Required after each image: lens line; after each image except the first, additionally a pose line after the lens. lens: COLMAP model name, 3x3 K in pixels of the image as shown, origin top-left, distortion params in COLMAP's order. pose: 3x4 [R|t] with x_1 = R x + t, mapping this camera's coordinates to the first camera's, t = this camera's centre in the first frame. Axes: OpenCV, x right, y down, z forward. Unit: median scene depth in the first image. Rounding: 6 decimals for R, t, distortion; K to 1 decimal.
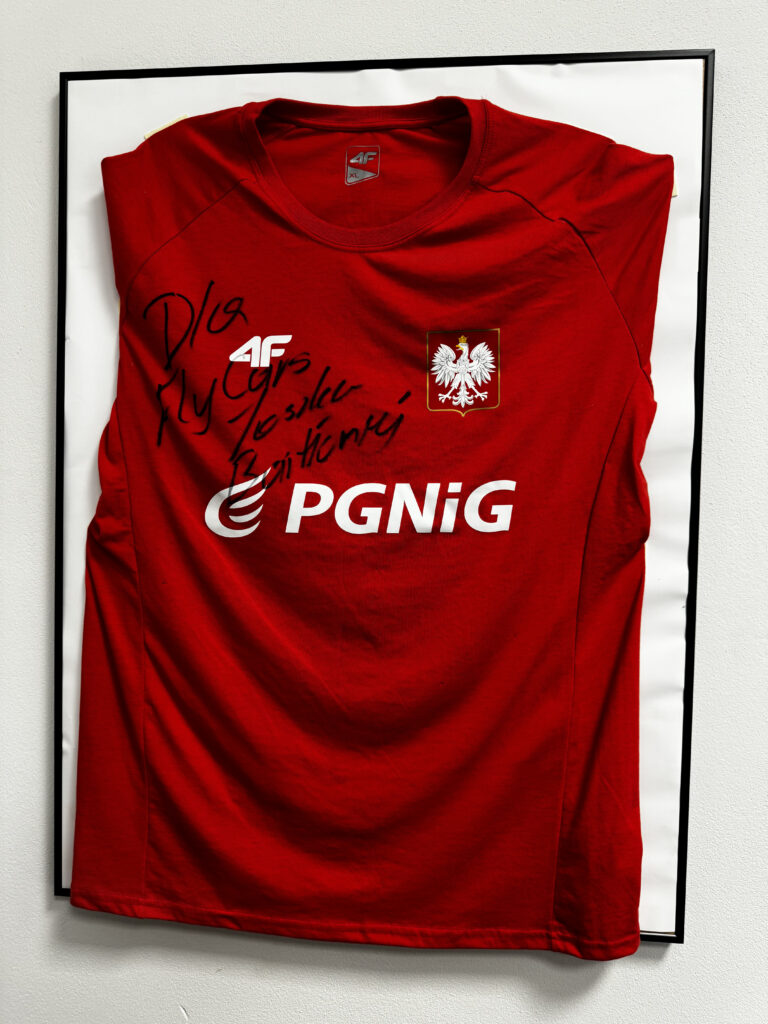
lens RADIAL K [[725.6, 0, 419.9], [0, 725.6, 566.0], [0, 0, 1]] dist [0.034981, -0.032887]
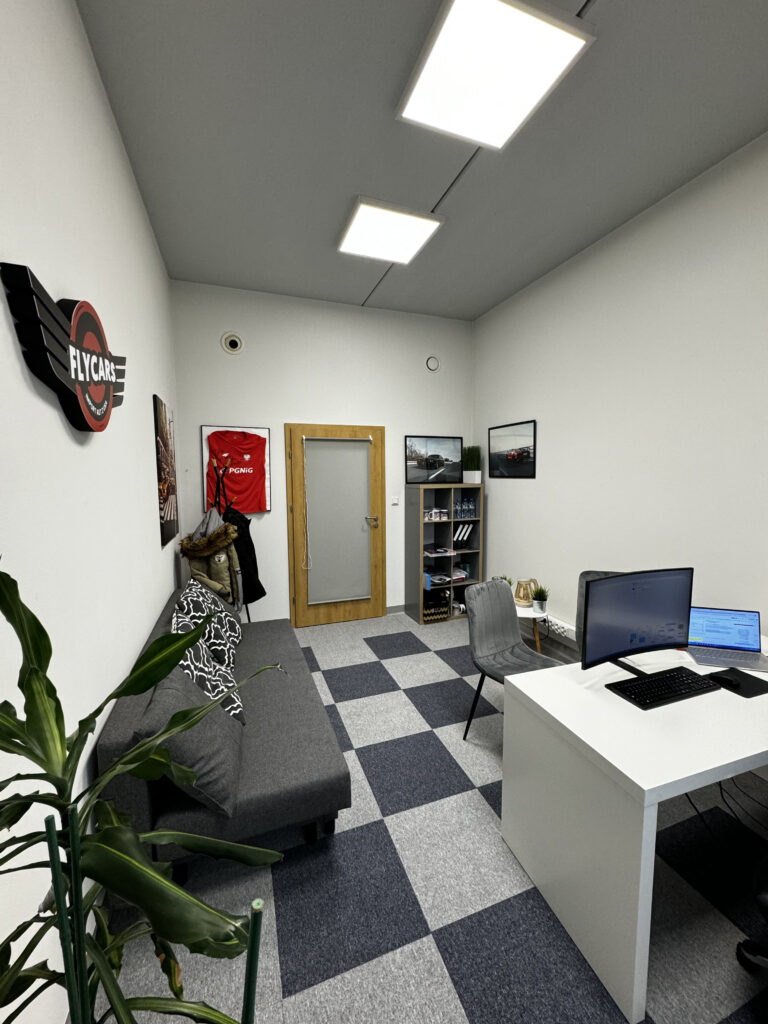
lens RADIAL K [[405.6, 0, 382.5], [0, 405.6, 513.0], [0, 0, 1]] dist [0.000567, 0.000798]
pose [[0.904177, -0.061043, 0.422775, -0.677831], [0.037241, 0.997233, 0.064341, 0.222796], [-0.425532, -0.042431, 0.903948, -5.020640]]
